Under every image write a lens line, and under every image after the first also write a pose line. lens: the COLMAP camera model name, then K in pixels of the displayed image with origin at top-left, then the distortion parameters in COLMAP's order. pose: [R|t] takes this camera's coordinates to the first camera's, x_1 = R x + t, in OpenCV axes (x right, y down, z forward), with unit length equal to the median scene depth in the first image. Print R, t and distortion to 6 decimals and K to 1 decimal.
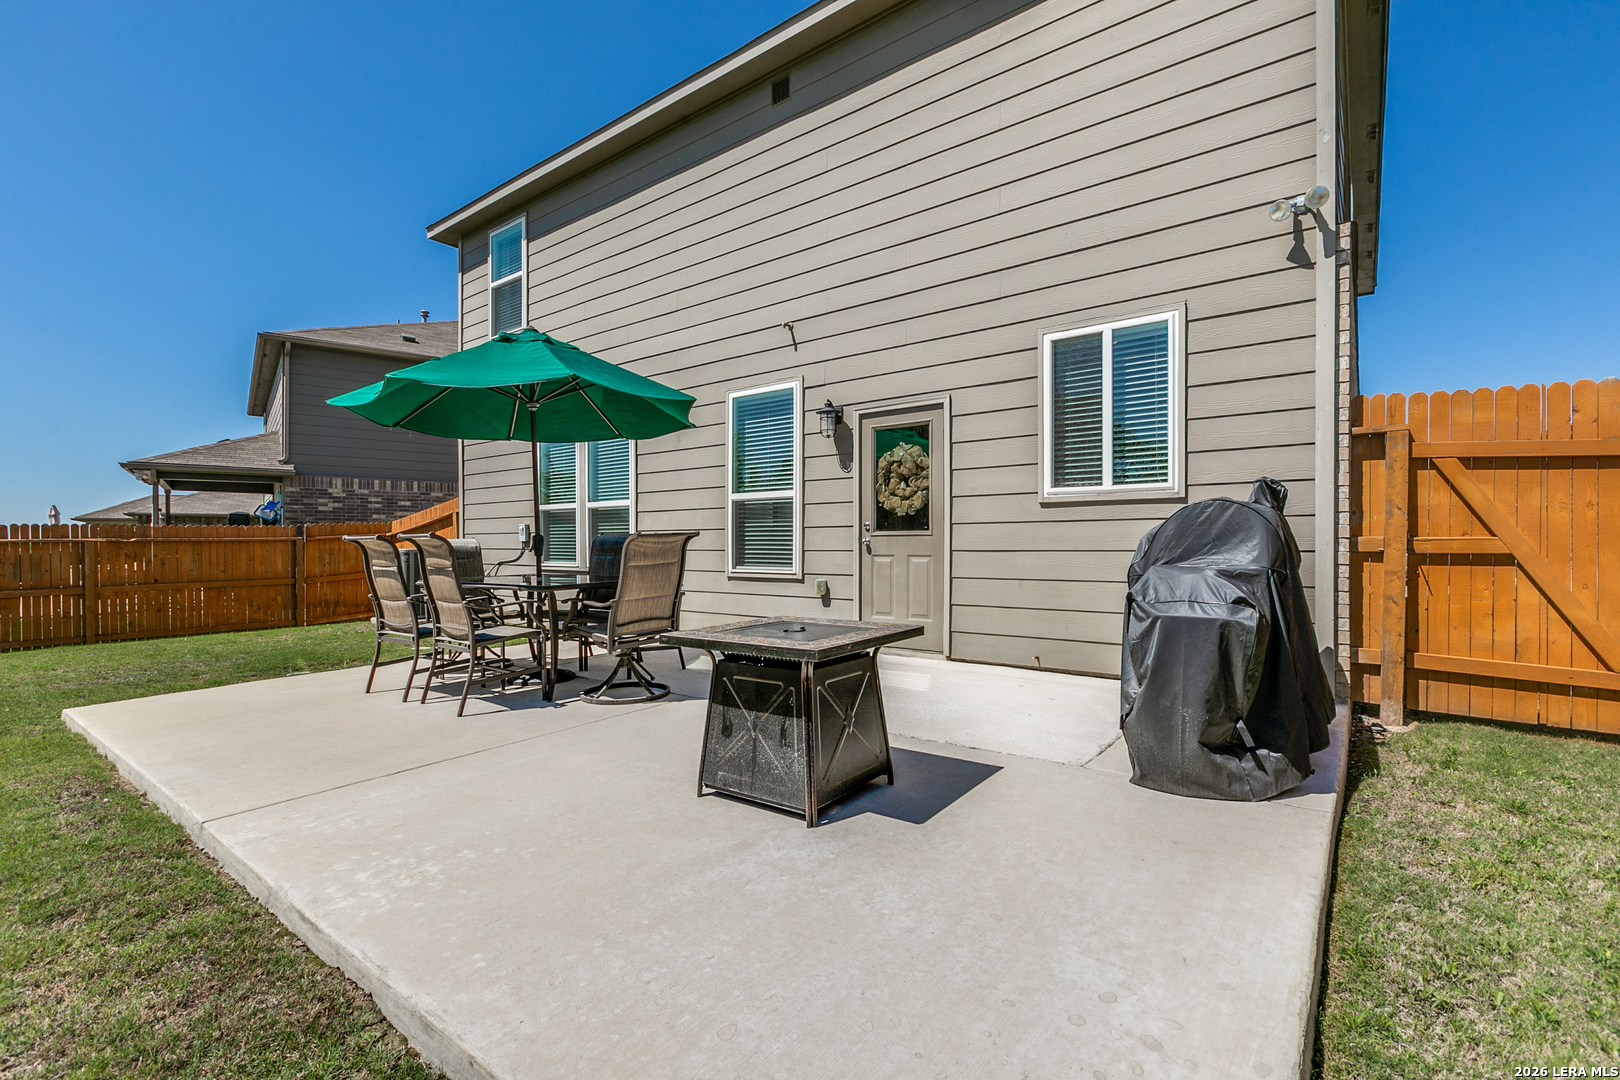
lens RADIAL K [[721.1, 0, 809.0], [0, 721.1, 543.1], [0, 0, 1]] dist [0.002209, -0.000654]
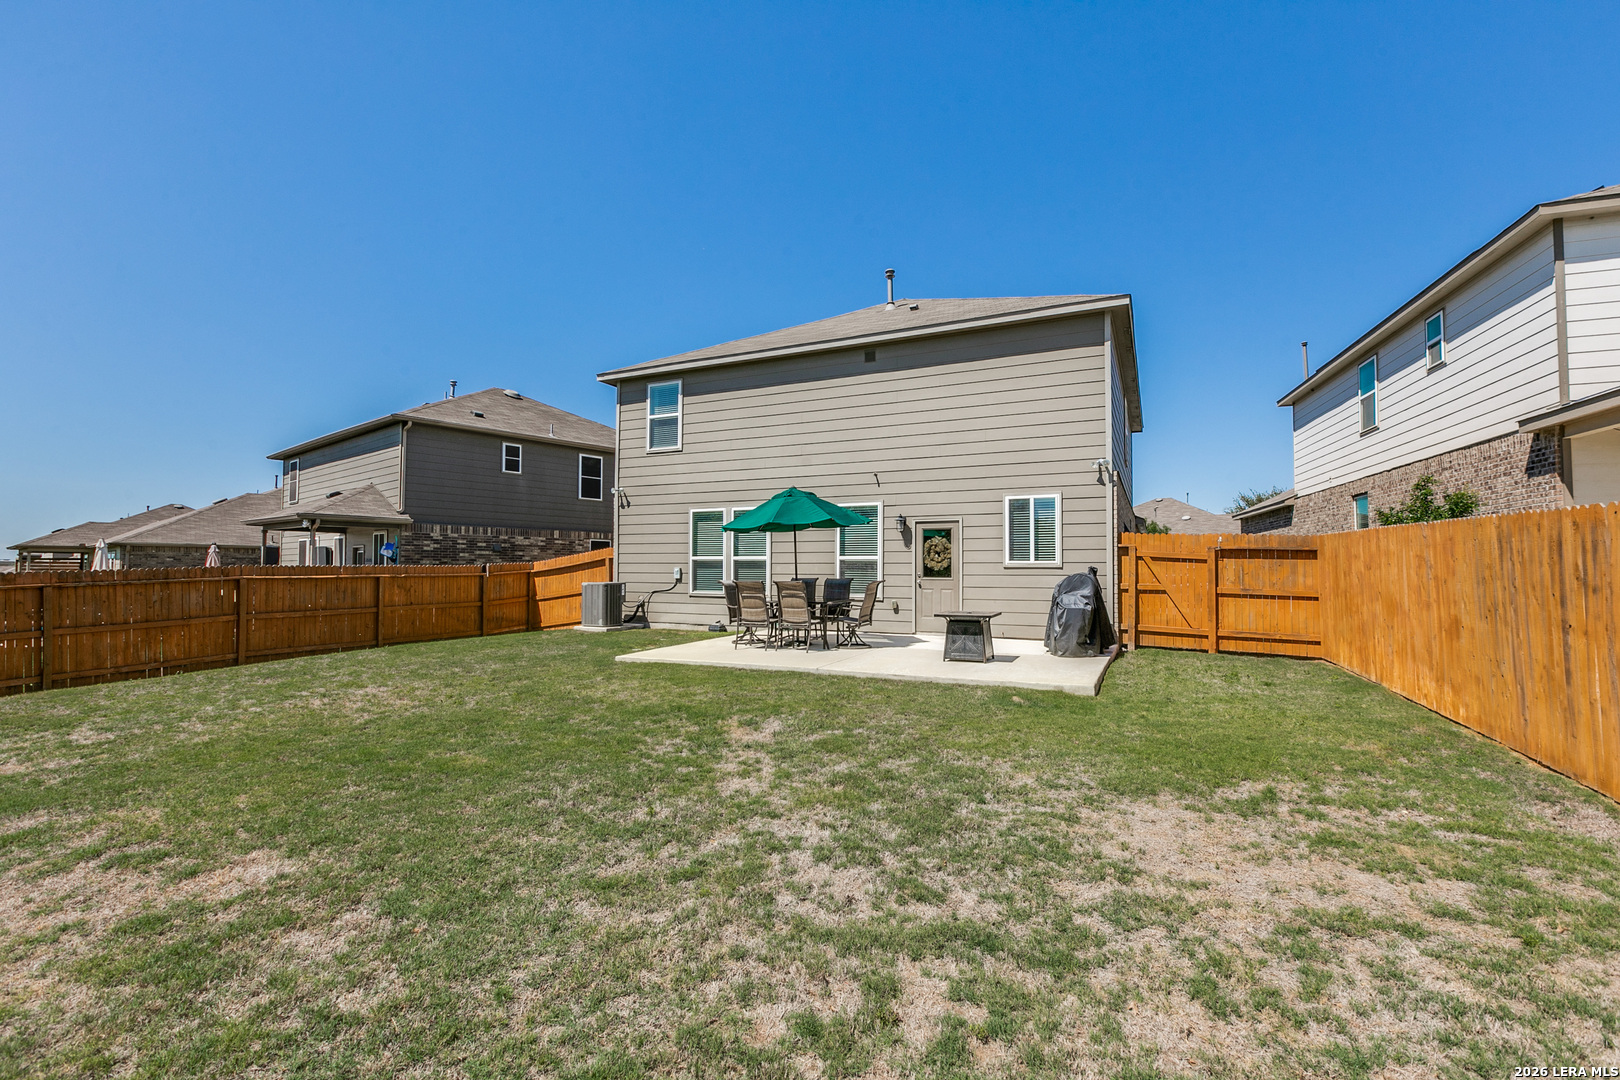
lens RADIAL K [[721.1, 0, 815.8], [0, 721.1, 544.0], [0, 0, 1]] dist [0.002209, -0.000654]
pose [[0.976597, 0.016575, 0.214437, -0.775994], [-0.008440, 0.999212, -0.038794, -0.034246], [-0.214911, 0.036076, 0.975967, -1.155987]]
